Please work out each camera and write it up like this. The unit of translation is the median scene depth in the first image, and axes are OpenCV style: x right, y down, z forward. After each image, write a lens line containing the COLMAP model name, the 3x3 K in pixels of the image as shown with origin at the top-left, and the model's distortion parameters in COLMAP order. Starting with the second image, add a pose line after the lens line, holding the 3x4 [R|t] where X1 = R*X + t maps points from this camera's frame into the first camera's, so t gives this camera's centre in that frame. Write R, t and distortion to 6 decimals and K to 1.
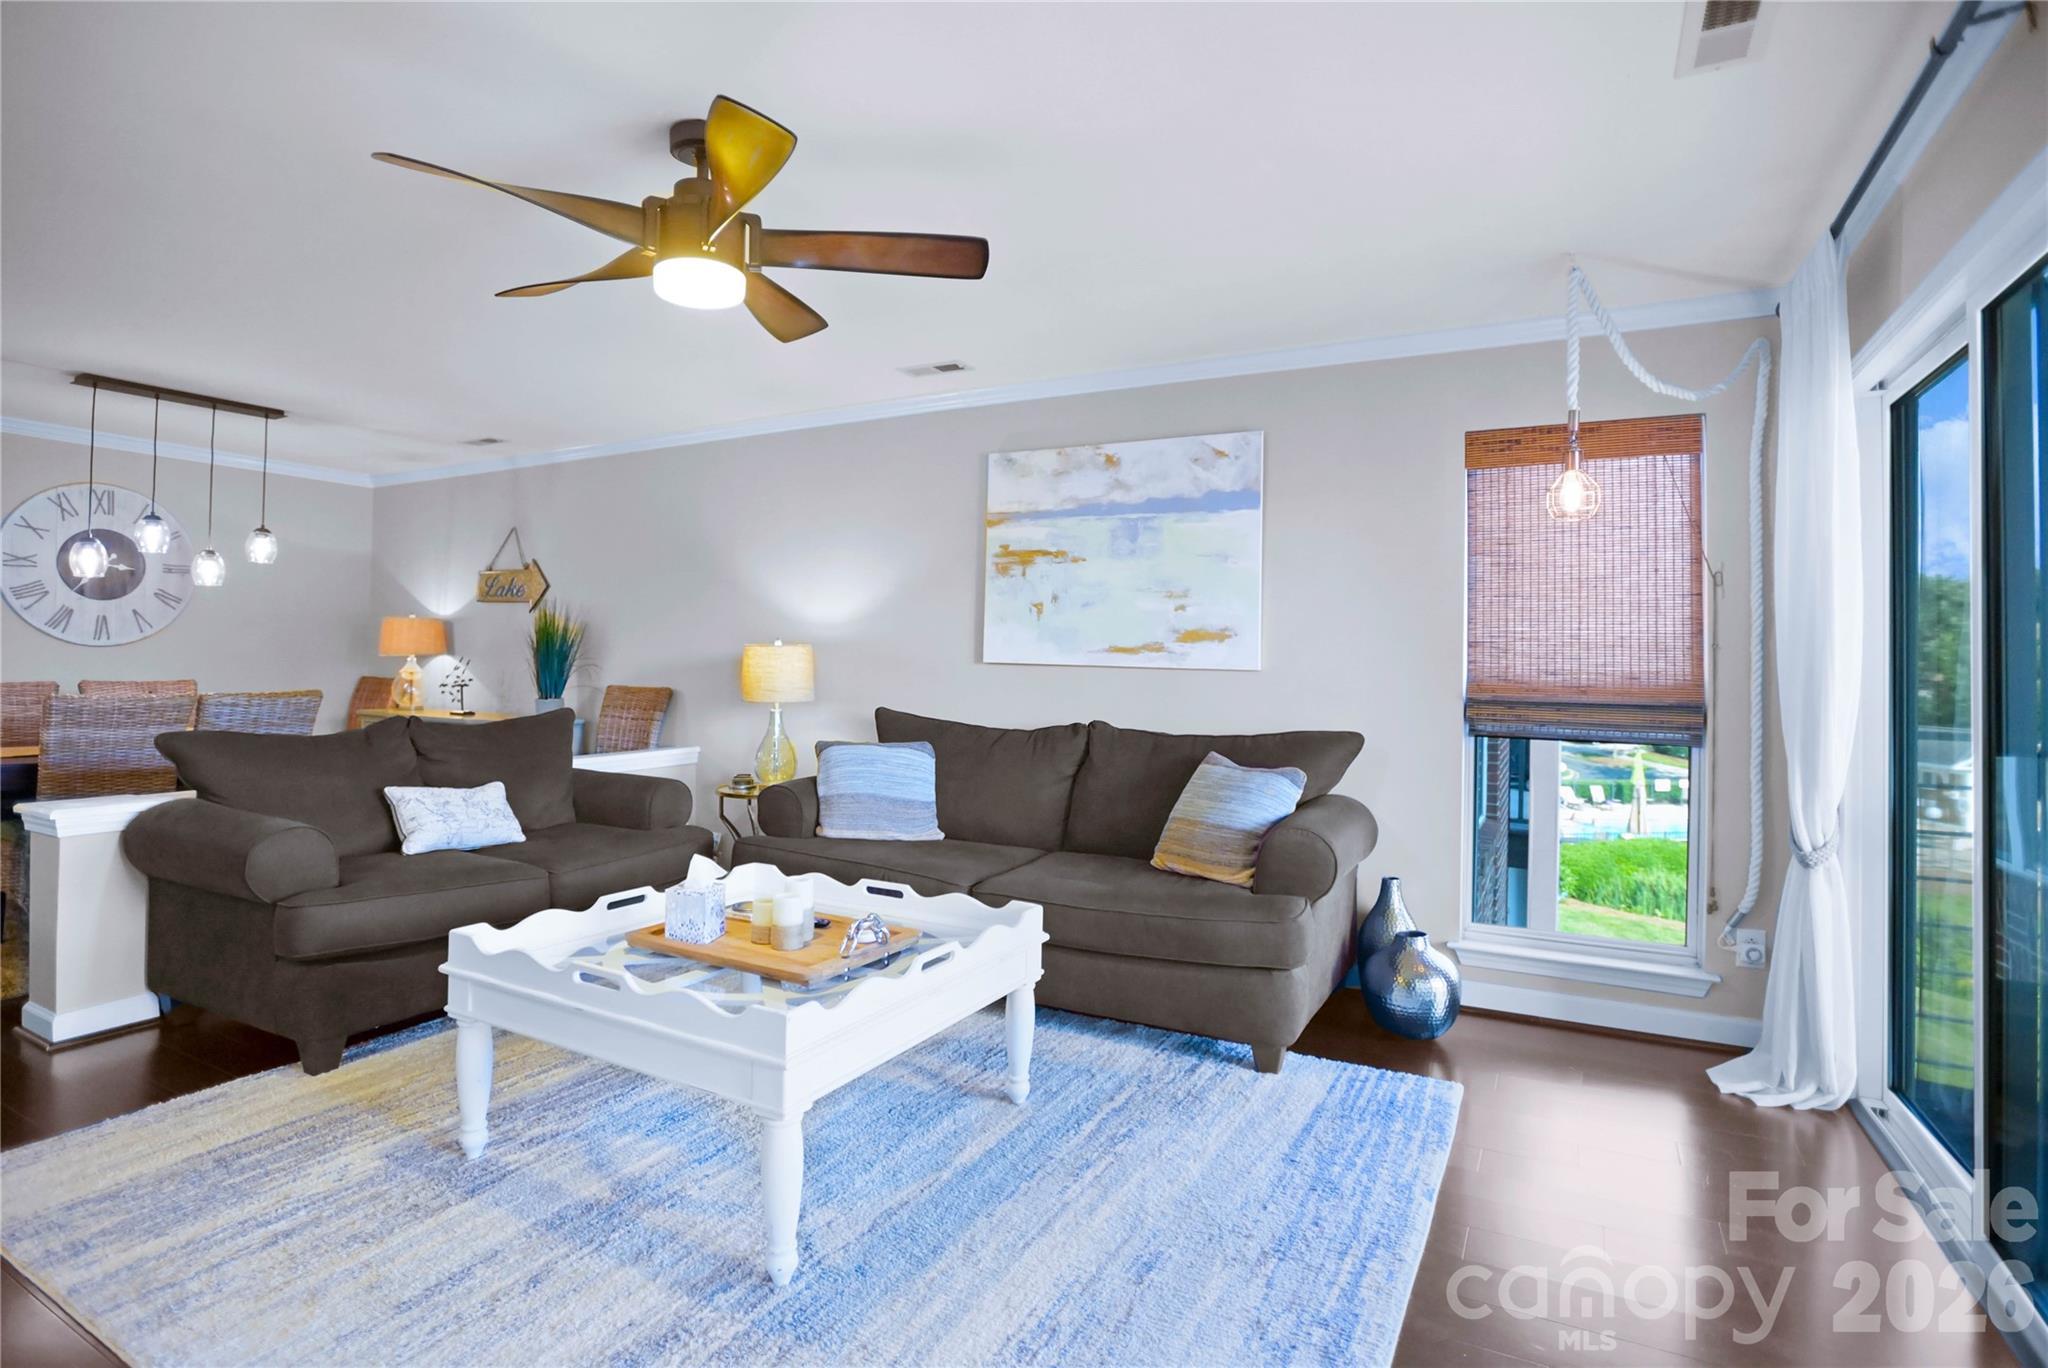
lens RADIAL K [[1082.9, 0, 1039.3], [0, 1082.9, 665.5], [0, 0, 1]] dist [-0.028670, 0.010273]
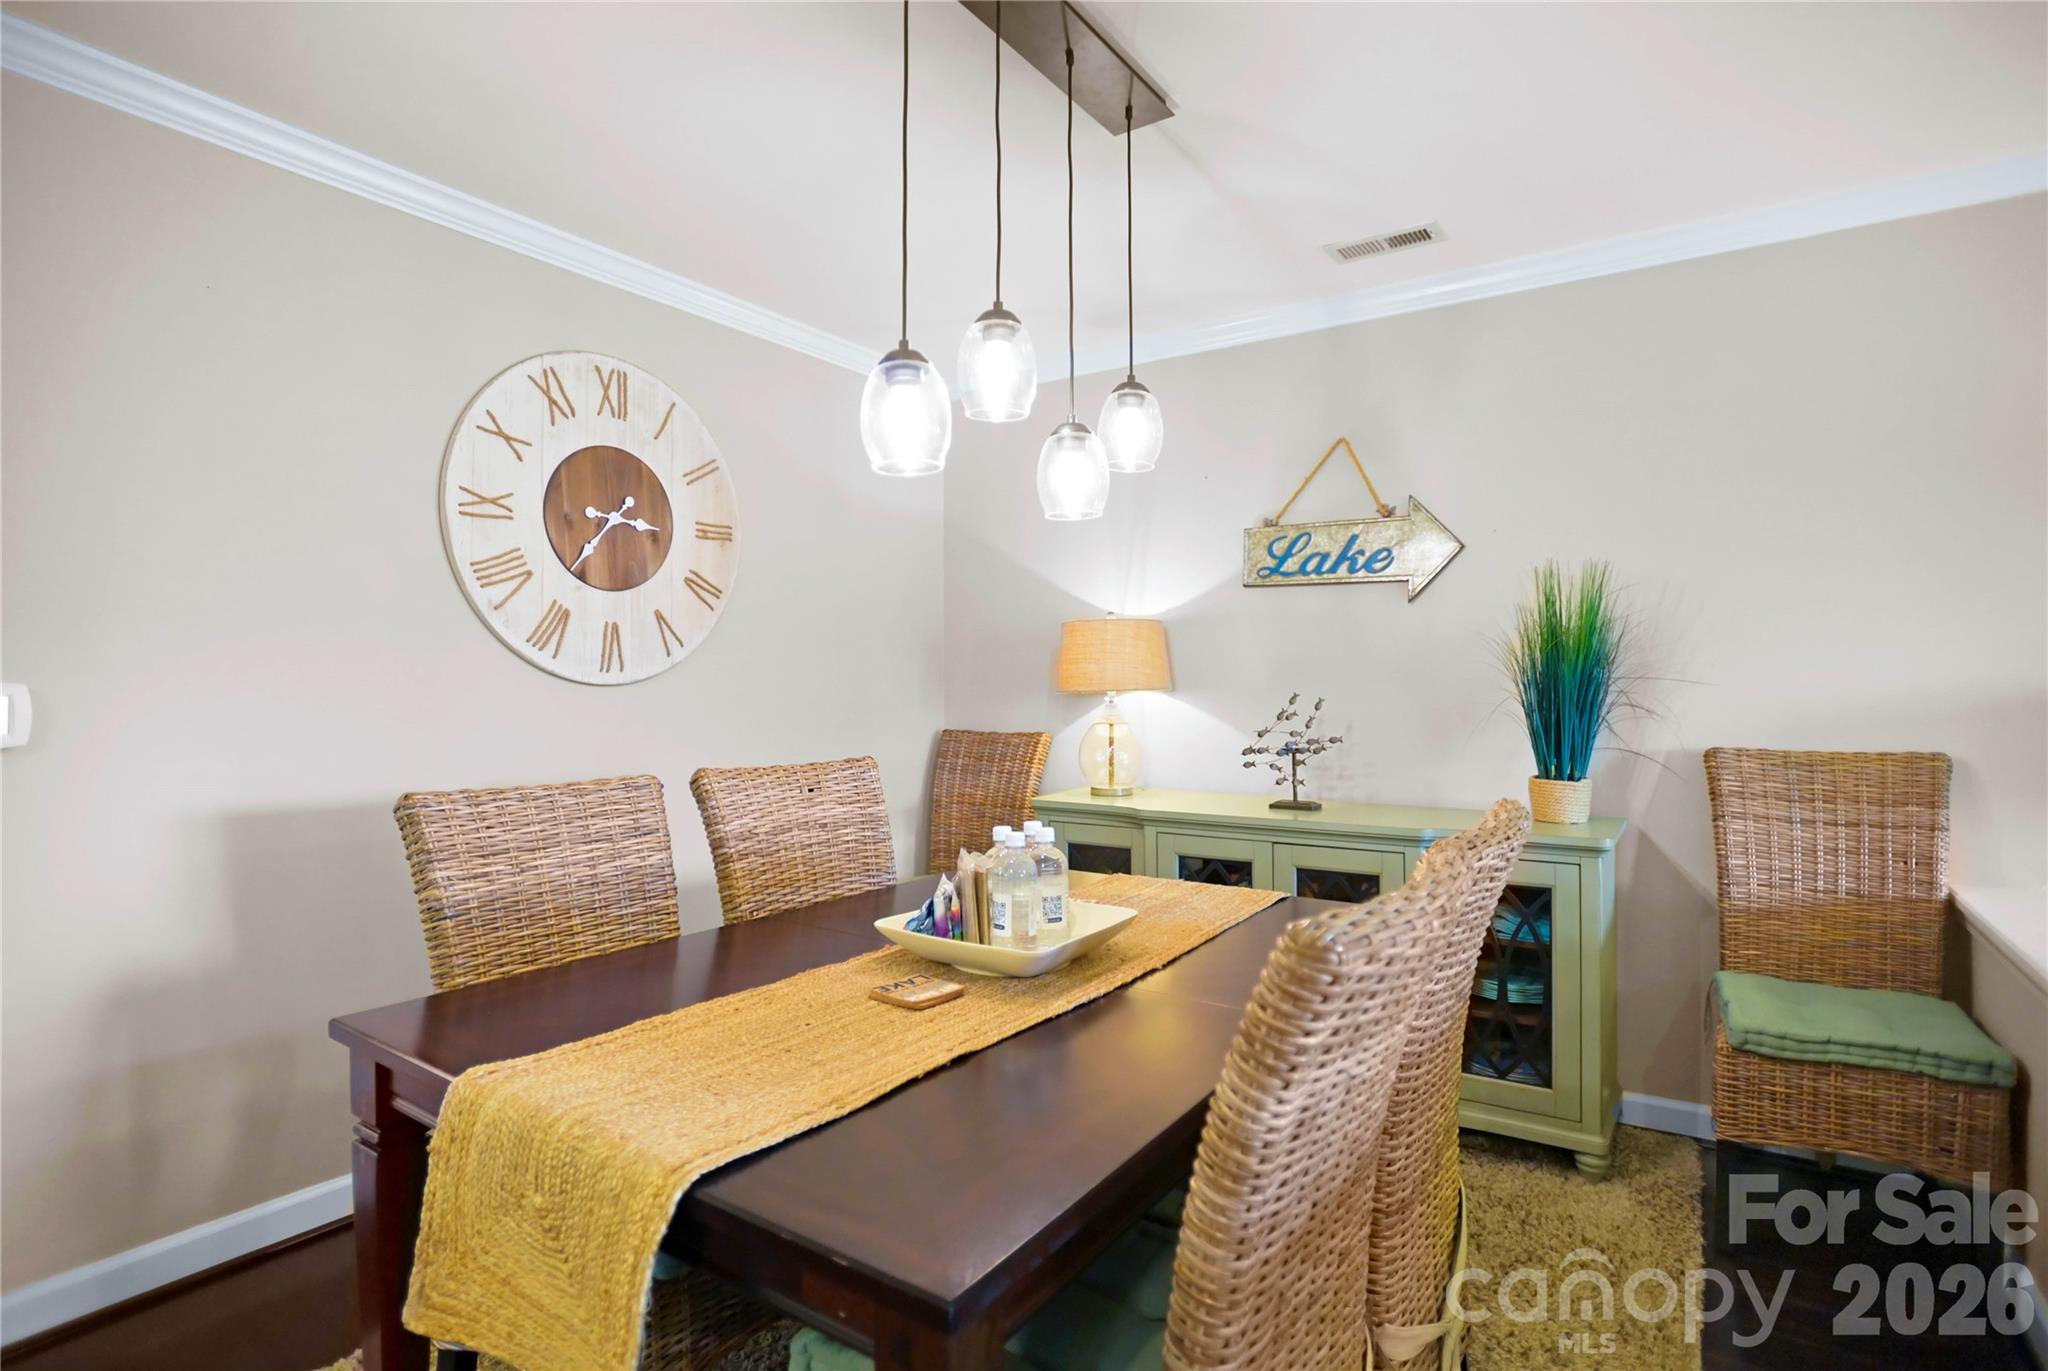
lens RADIAL K [[1082.9, 0, 1036.3], [0, 1082.9, 664.0], [0, 0, 1]] dist [-0.028670, 0.010273]
pose [[0.998075, -0.020665, -0.058469, -0.867947], [0.019180, 0.999482, -0.025845, -0.015116], [0.058973, 0.024674, 0.997955, 0.685569]]
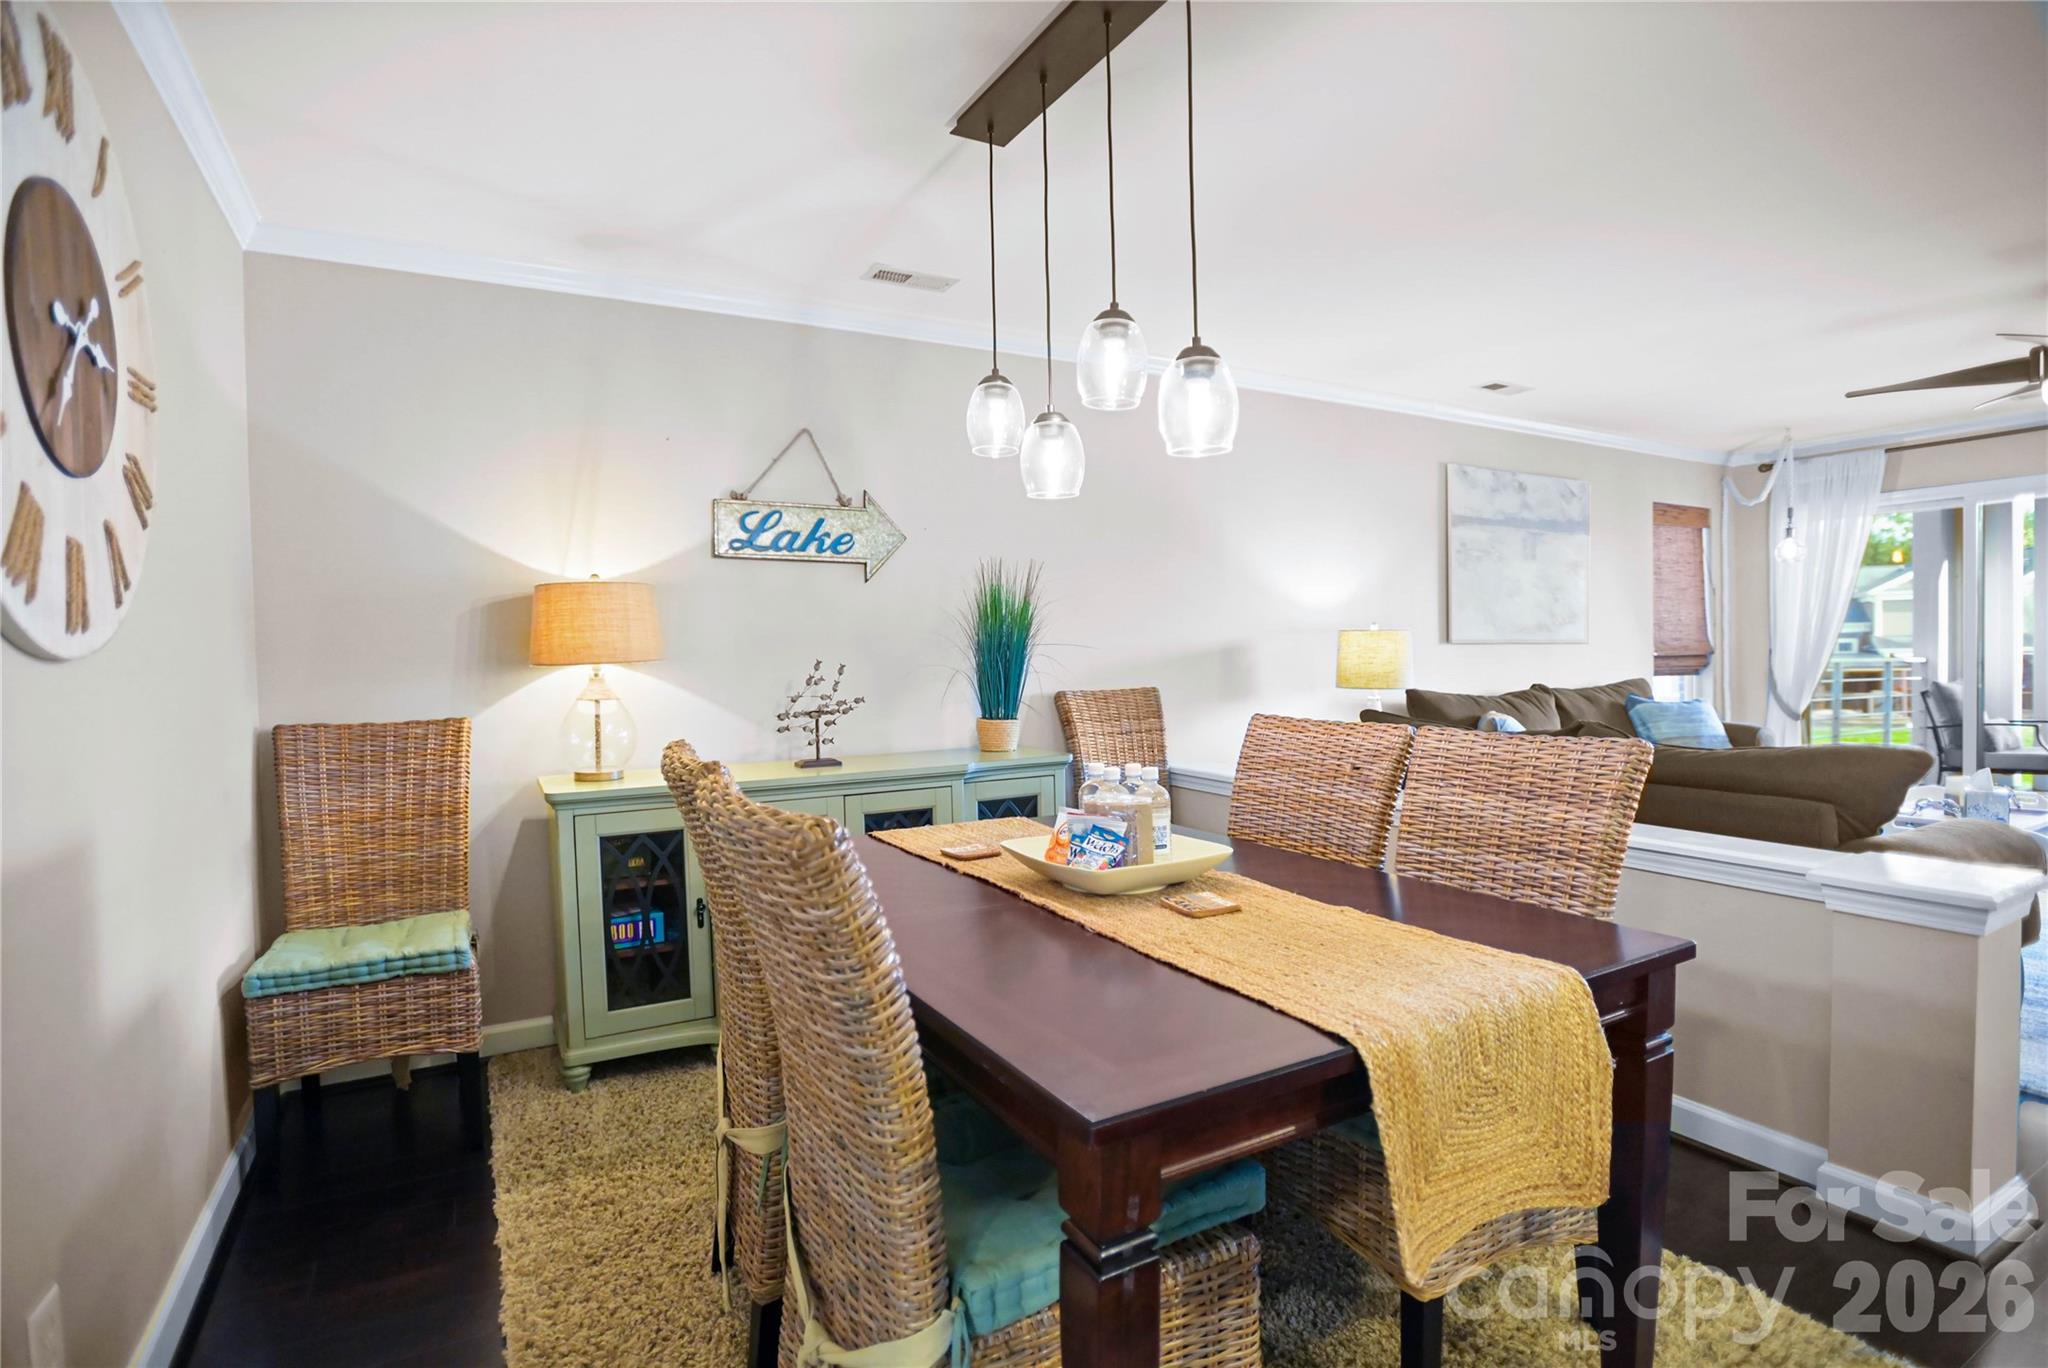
lens RADIAL K [[1082.9, 0, 986.0], [0, 1082.9, 660.6], [0, 0, 1]] dist [-0.028670, 0.010273]
pose [[0.471812, -0.030340, 0.881177, -1.358254], [0.031624, 0.999347, 0.017476, -0.020267], [-0.881132, 0.019621, 0.472463, 0.931682]]
